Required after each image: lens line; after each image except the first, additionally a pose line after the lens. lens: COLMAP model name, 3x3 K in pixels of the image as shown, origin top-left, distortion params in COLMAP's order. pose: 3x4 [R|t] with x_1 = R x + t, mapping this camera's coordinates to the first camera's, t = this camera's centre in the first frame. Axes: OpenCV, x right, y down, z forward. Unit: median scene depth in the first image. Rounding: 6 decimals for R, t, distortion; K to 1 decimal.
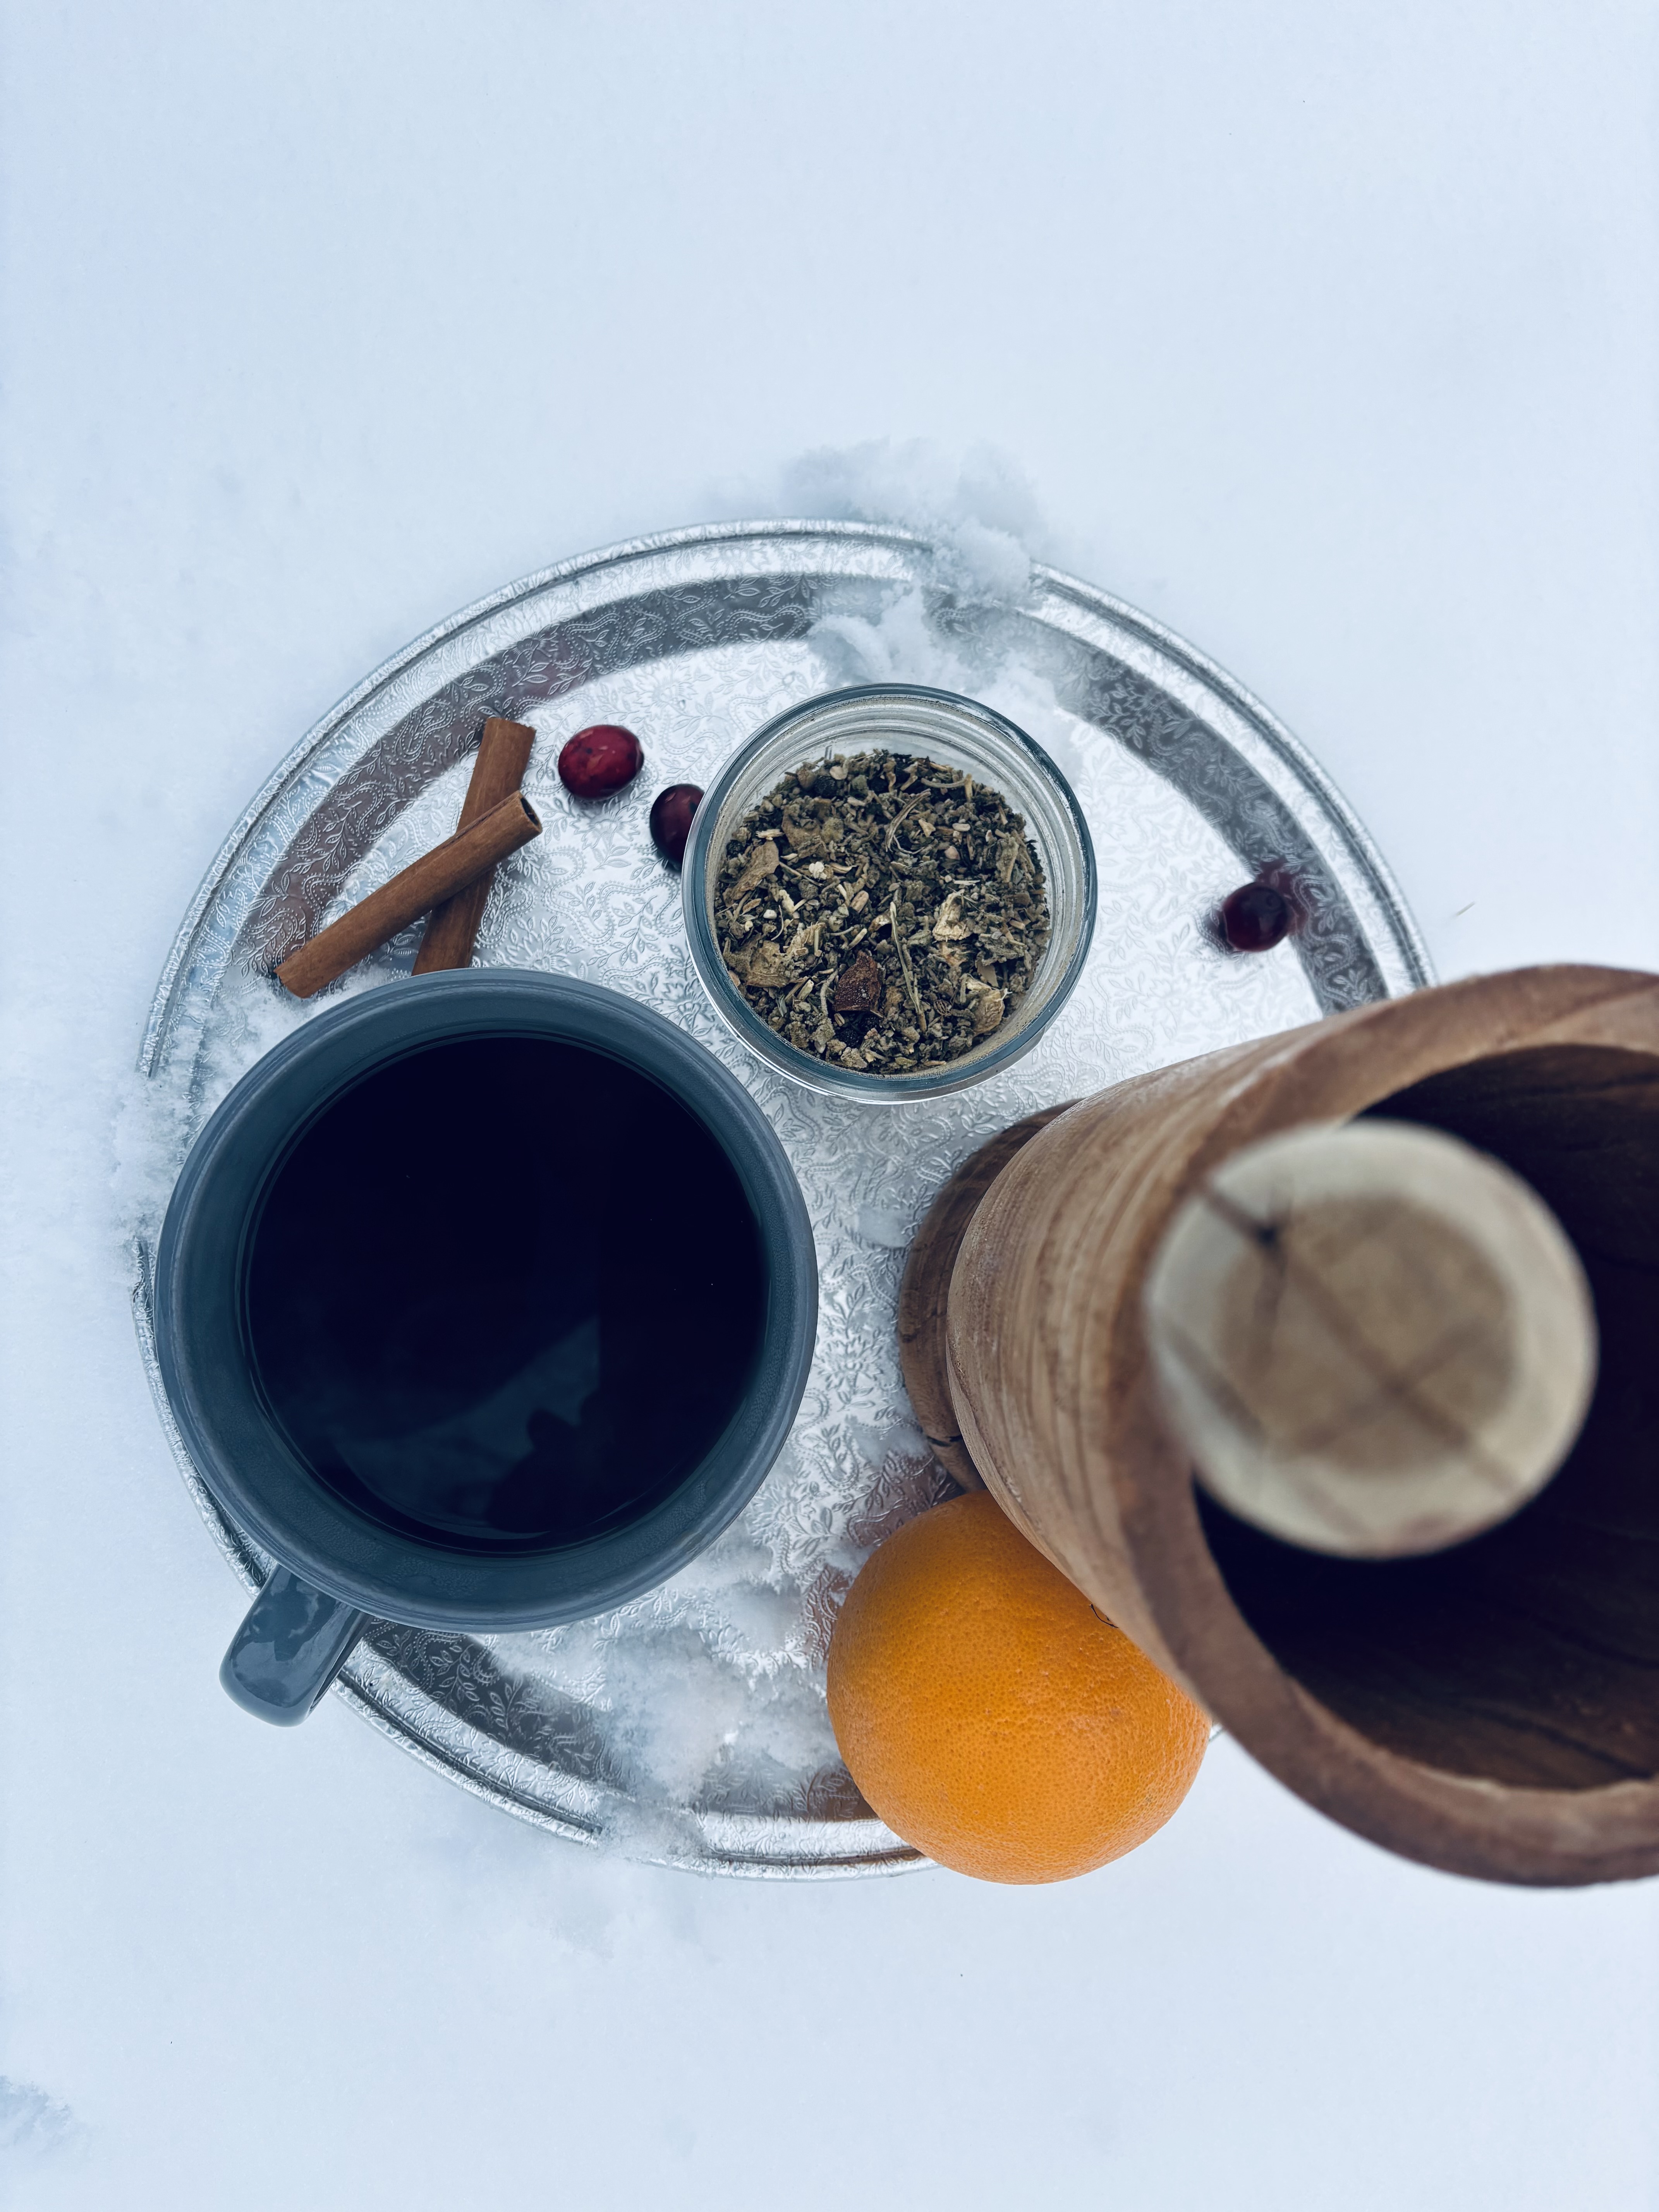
lens RADIAL K [[1744.9, 0, 829.5], [0, 1744.9, 1106.0], [0, 0, 1]] dist [-0.146675, 0.207188]
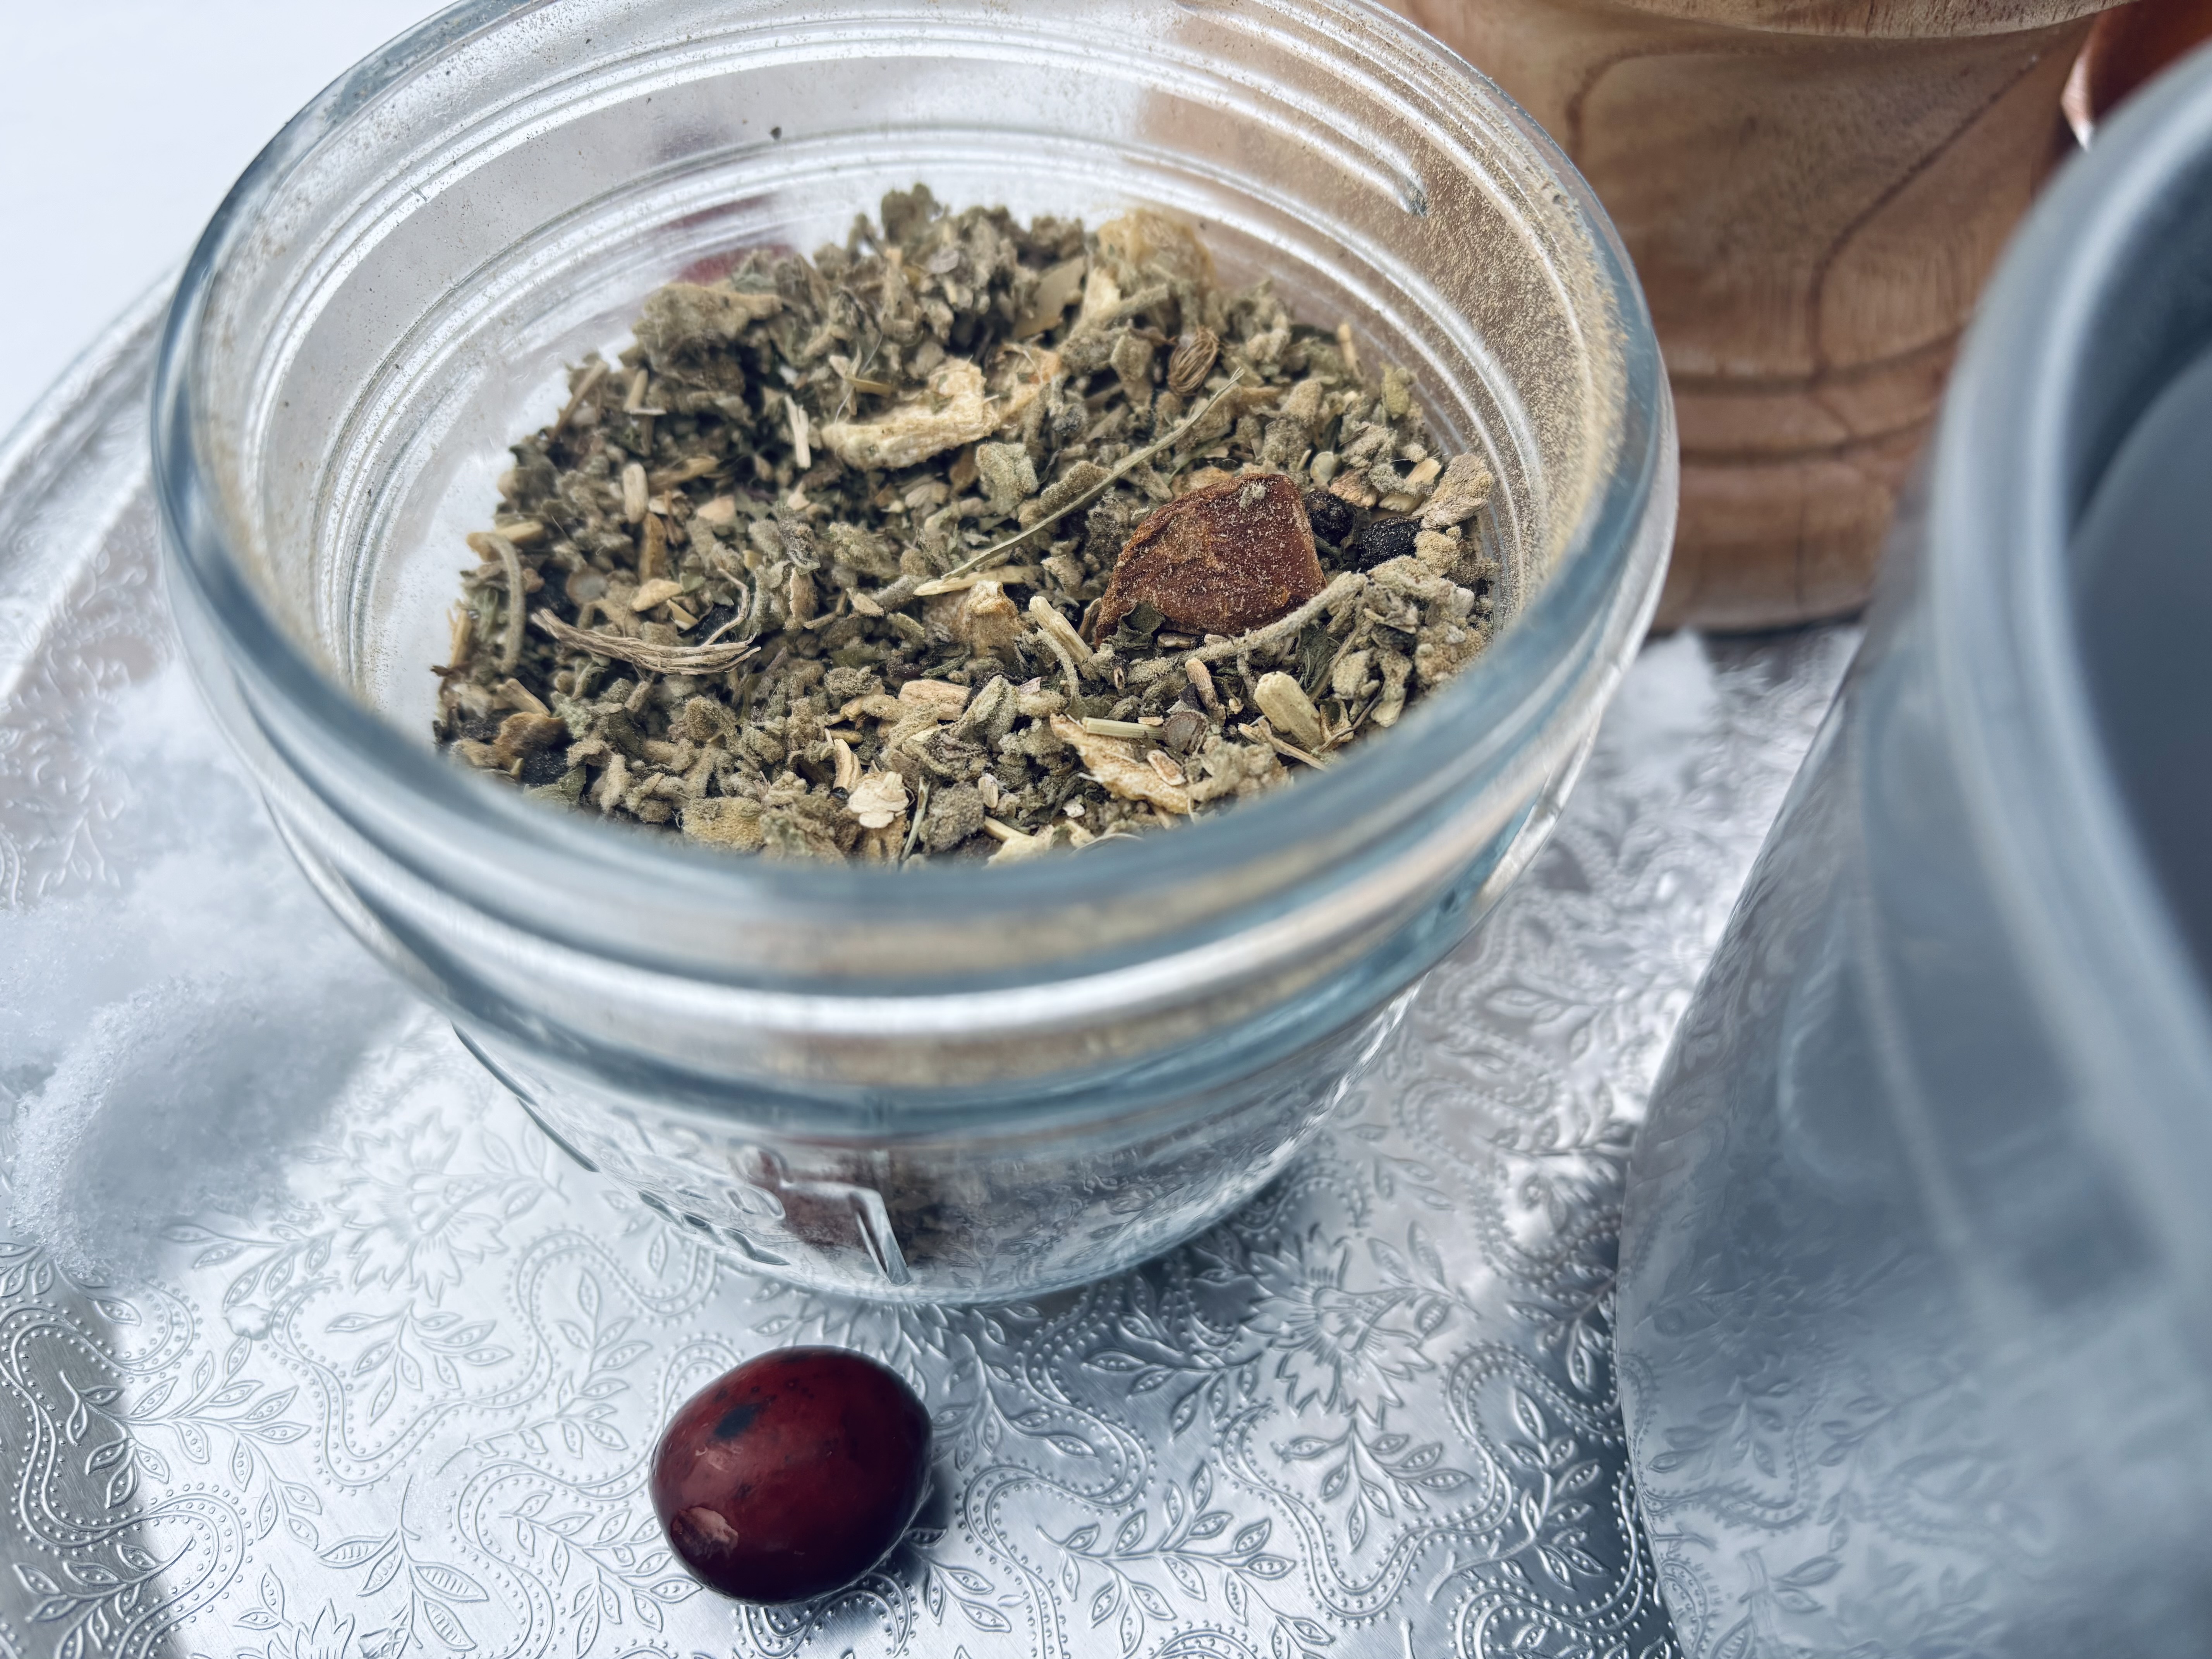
lens RADIAL K [[1744.9, 0, 1106.0], [0, 1744.9, 829.5], [0, 0, 1]] dist [-0.146675, 0.207188]
pose [[-0.323643, -0.815042, 0.480584, -0.160824], [0.941442, -0.226628, 0.249654, -0.171974], [-0.094565, 0.533240, 0.840662, 0.749878]]
